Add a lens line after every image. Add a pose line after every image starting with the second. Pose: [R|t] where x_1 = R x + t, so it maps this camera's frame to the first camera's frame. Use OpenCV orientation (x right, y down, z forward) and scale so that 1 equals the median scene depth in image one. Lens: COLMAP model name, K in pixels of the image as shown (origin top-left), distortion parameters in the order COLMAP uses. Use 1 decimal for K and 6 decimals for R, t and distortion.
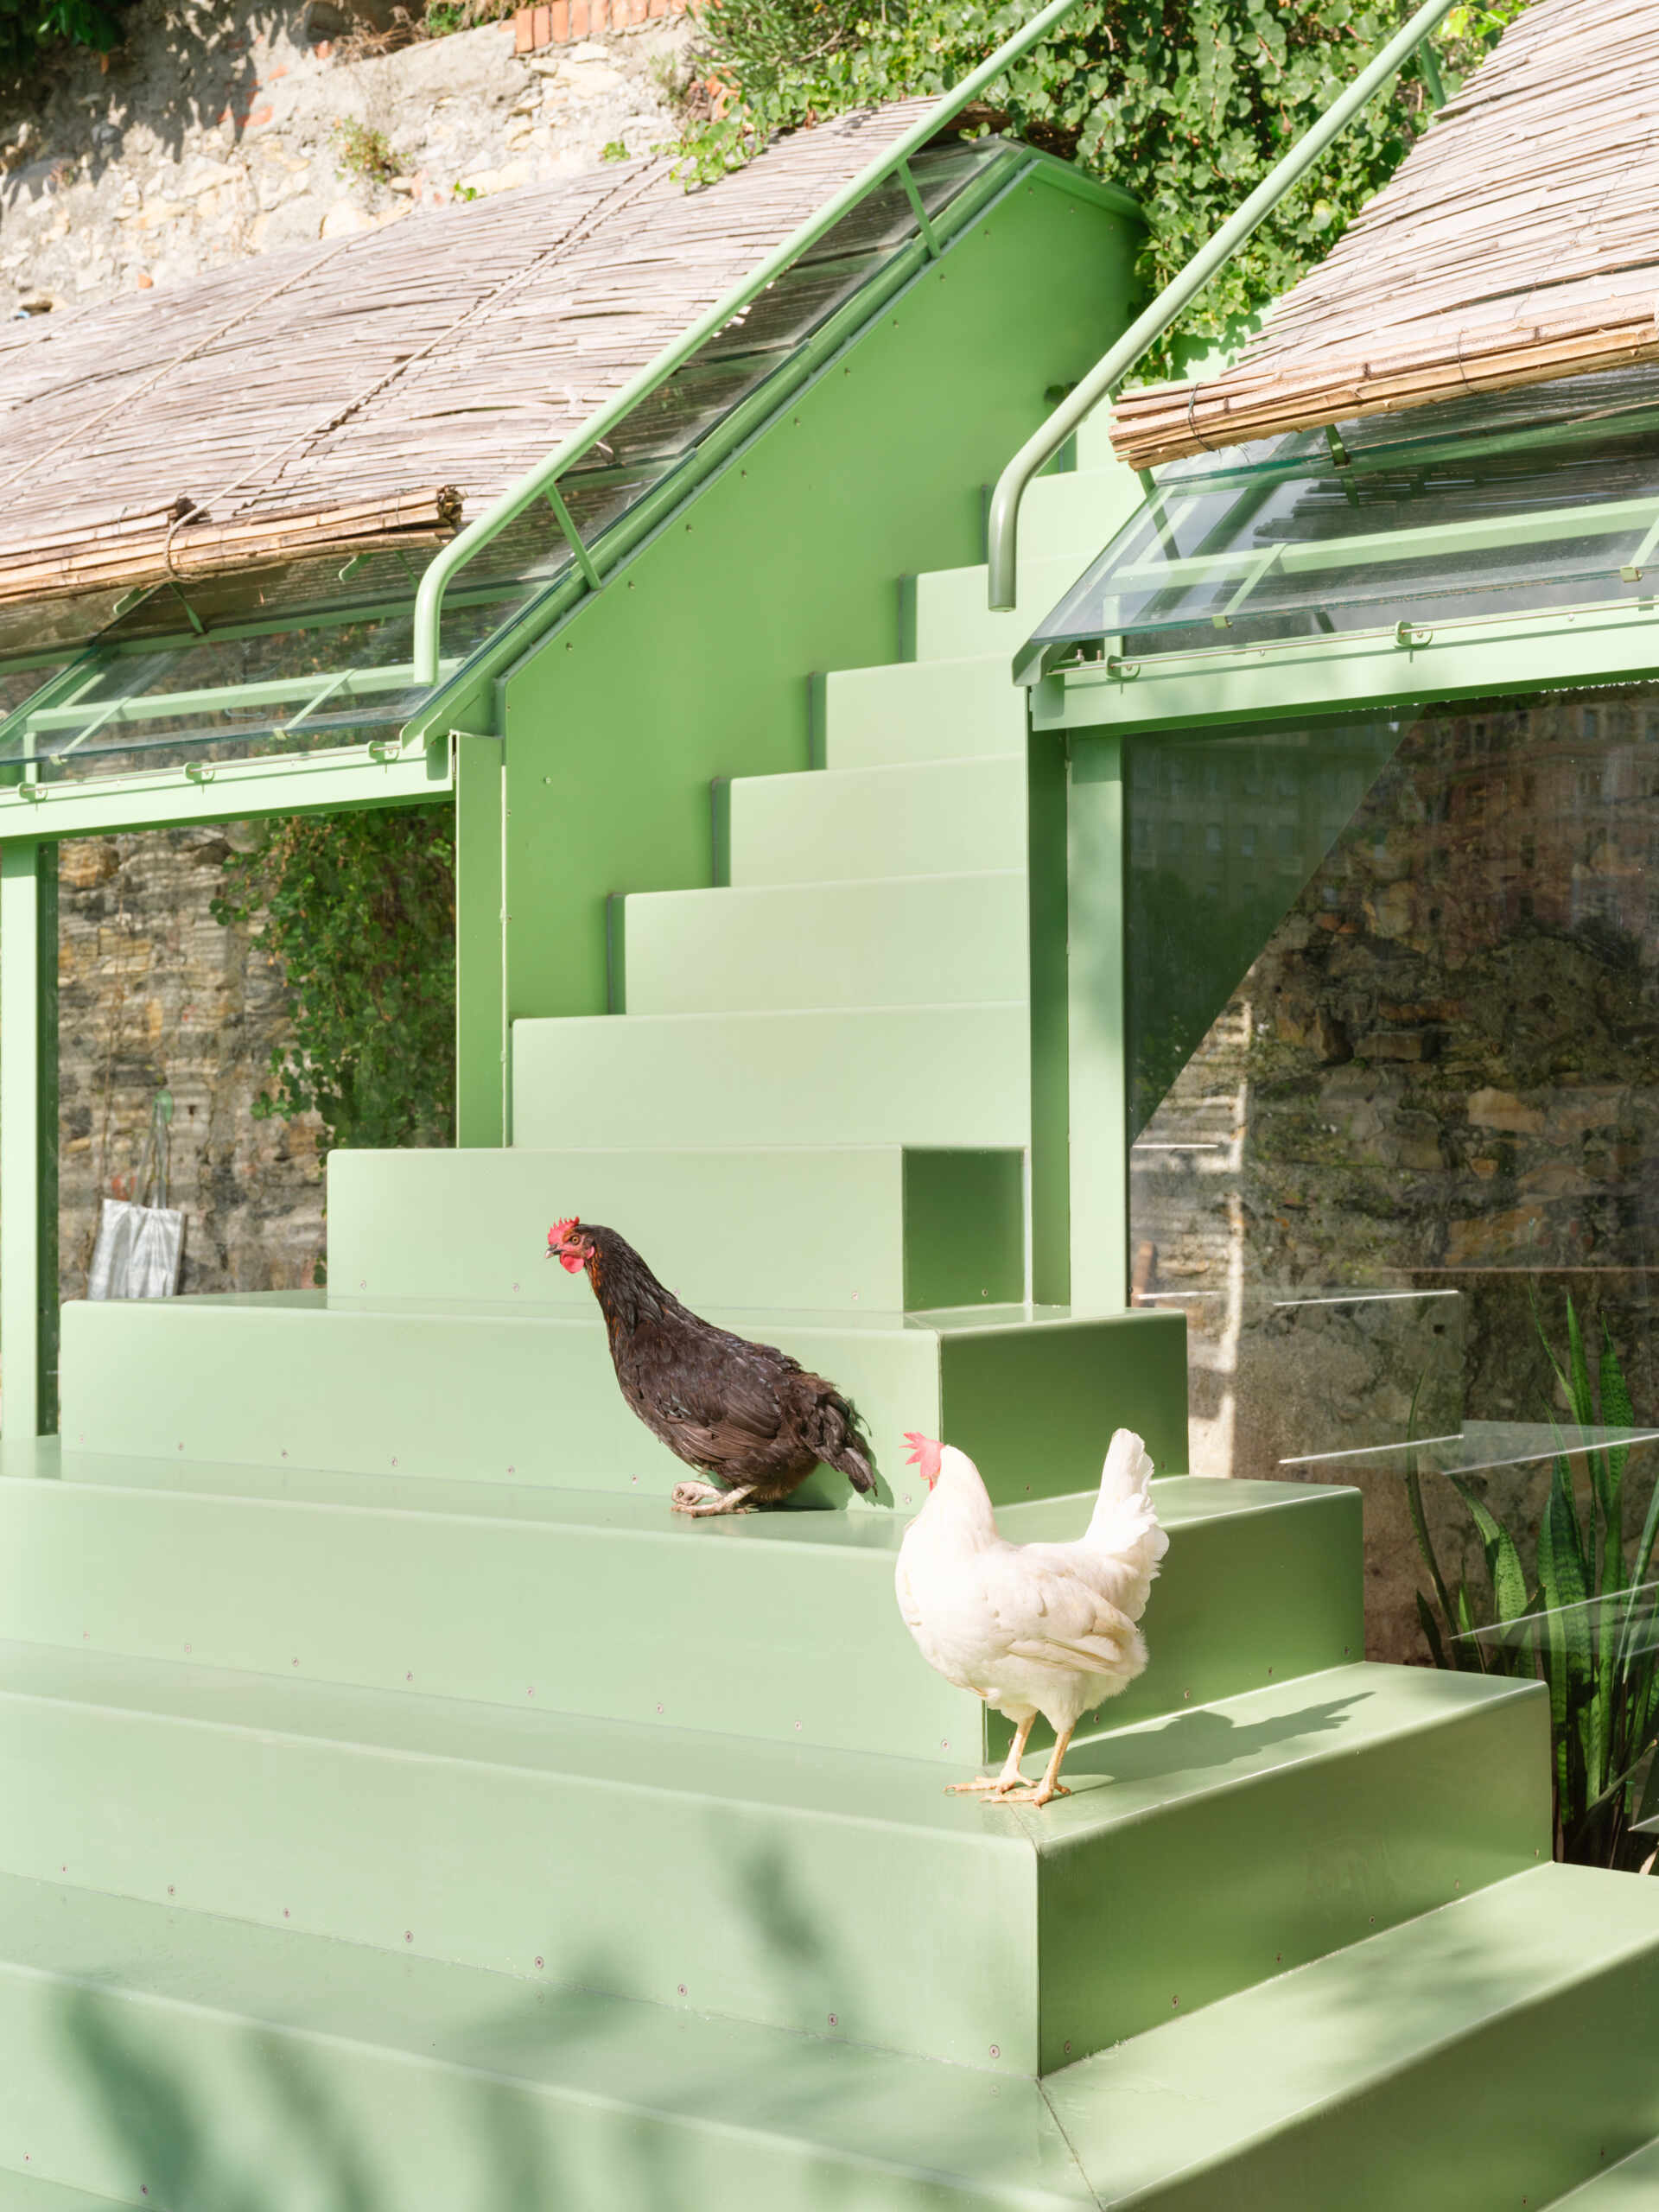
lens RADIAL K [[3667.1, 0, 829.5], [0, 3667.1, 1106.0], [0, 0, 1]] dist [-0.005116, -0.072546]
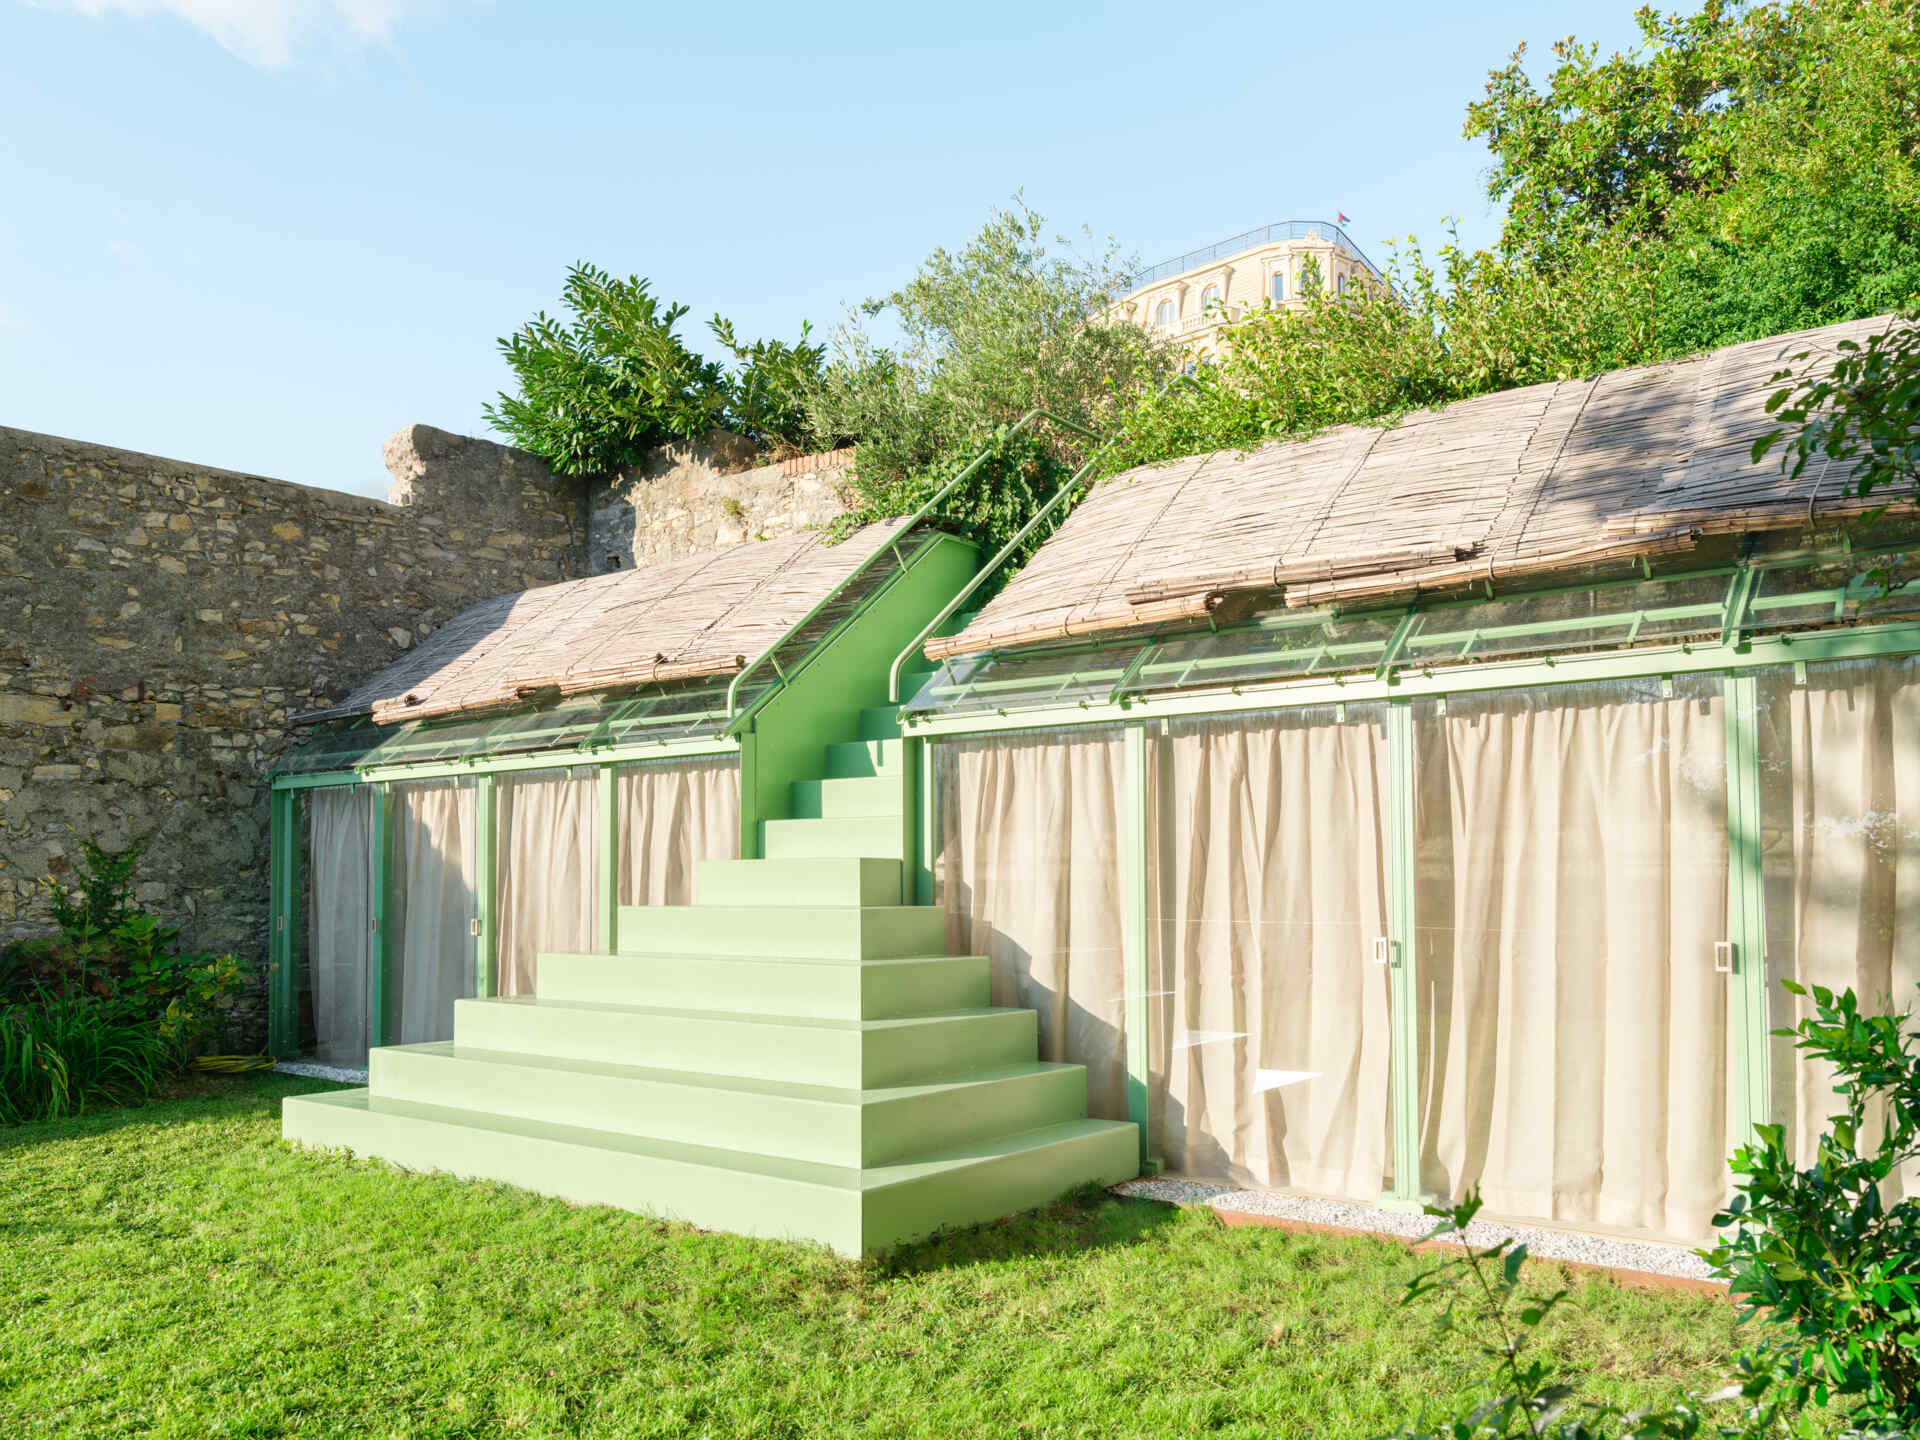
lens RADIAL K [[1799.5, 0, 916.7], [0, 1799.5, 814.6], [0, 0, 1]] dist [-0.002294, 0.005084]
pose [[0.998980, 0.006169, -0.044737, 0.098457], [-0.007395, 0.999600, -0.027298, 0.010163], [0.044551, 0.027601, 0.998626, -0.453302]]
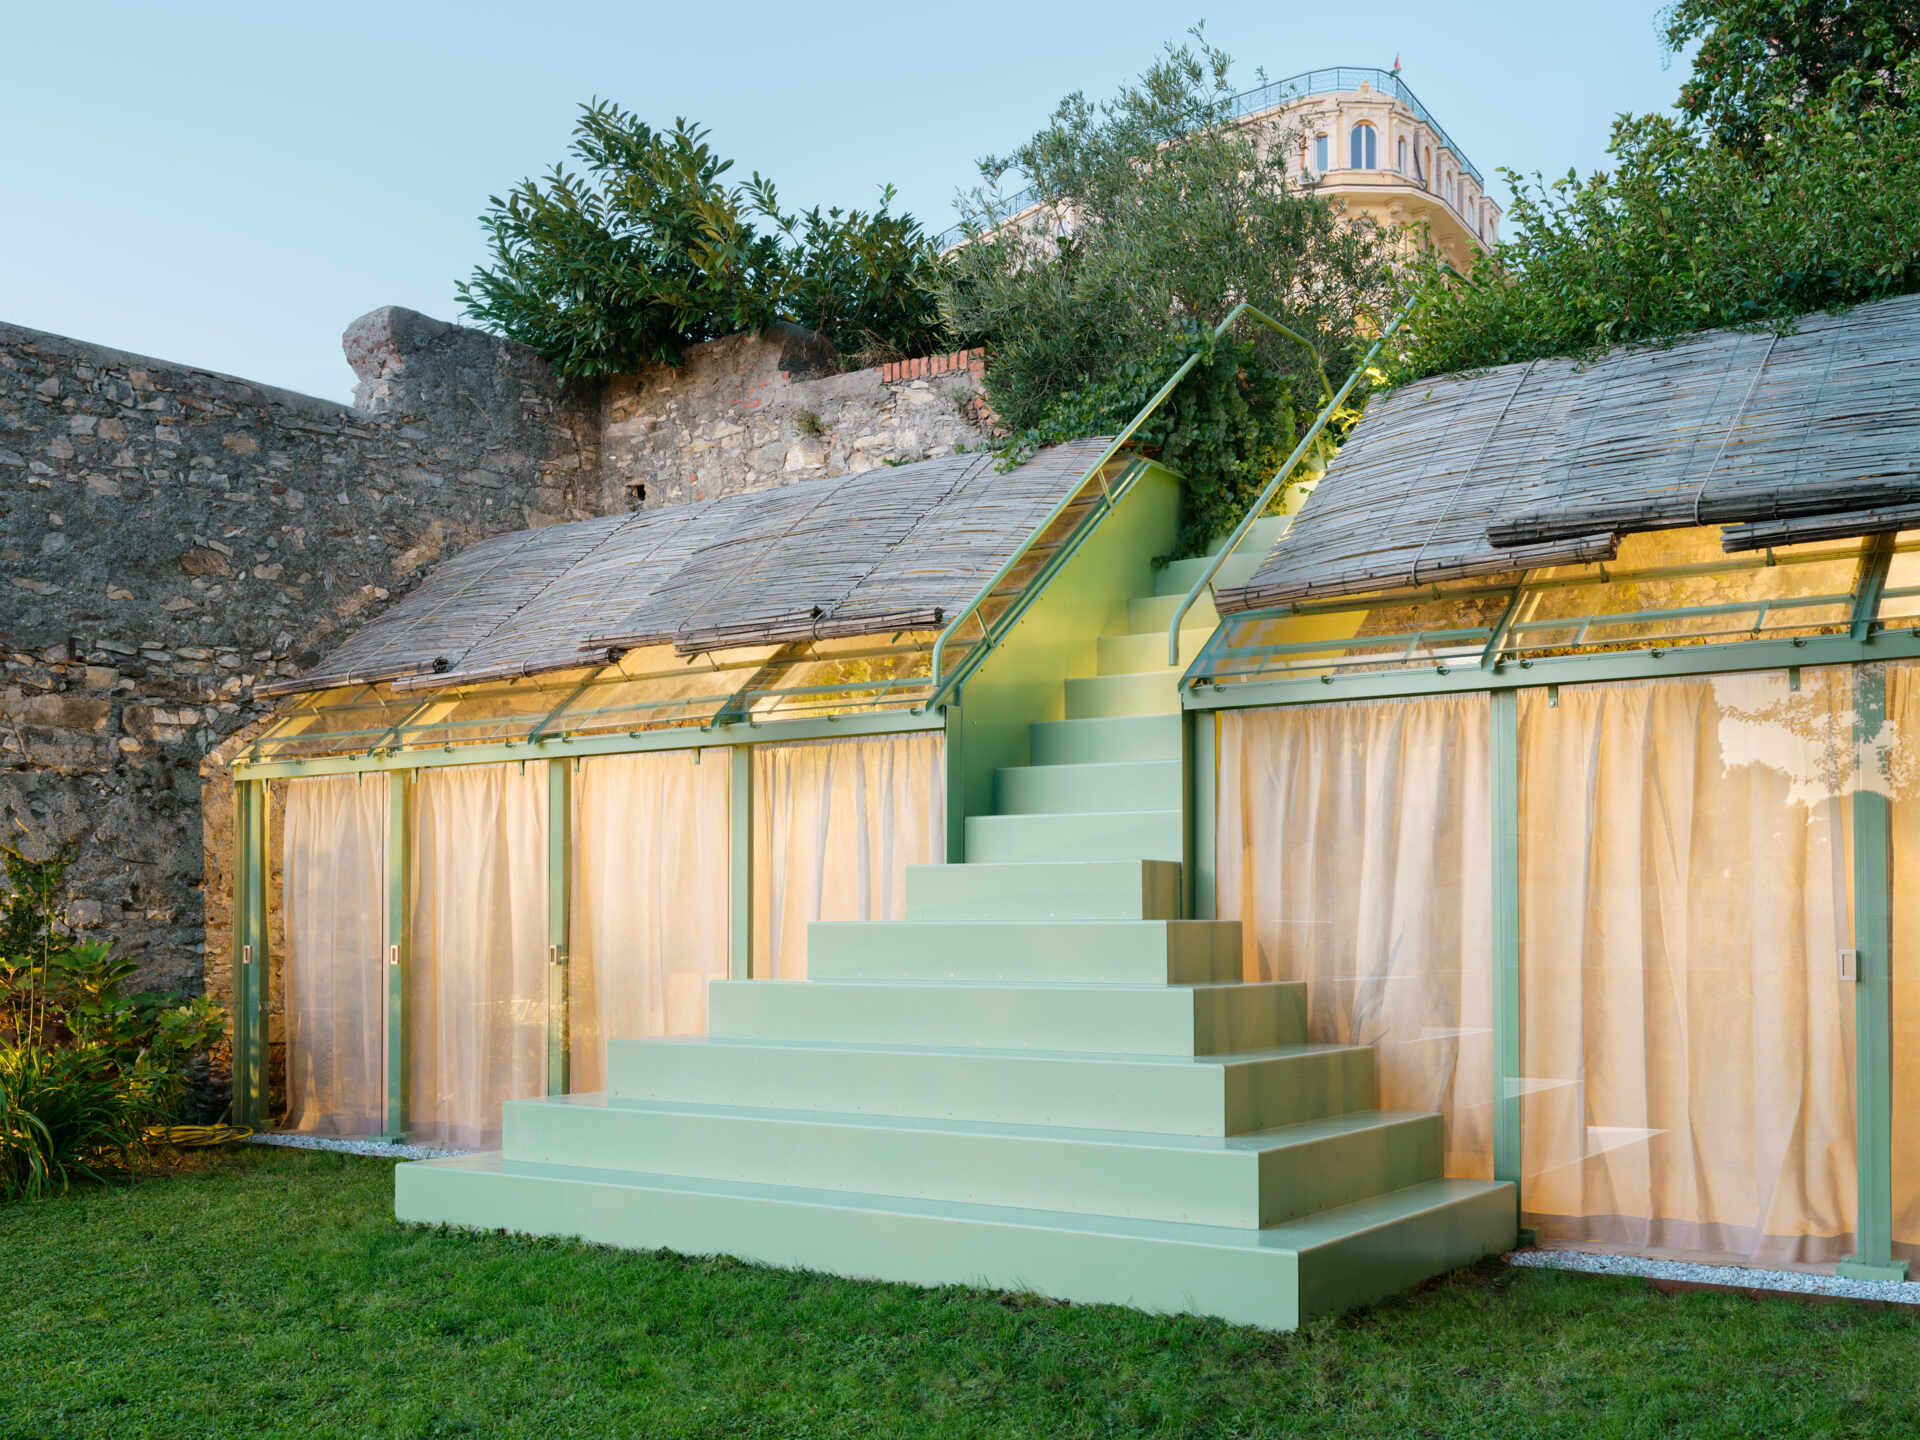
lens RADIAL K [[2374.1, 0, 924.2], [0, 2374.1, 908.8], [0, 0, 1]] dist [0.020524, -0.058446]
pose [[0.999419, 0.008998, 0.032872, -0.132666], [-0.008978, 0.999959, -0.000756, 0.033593], [-0.032878, 0.000461, 0.999459, -0.522757]]
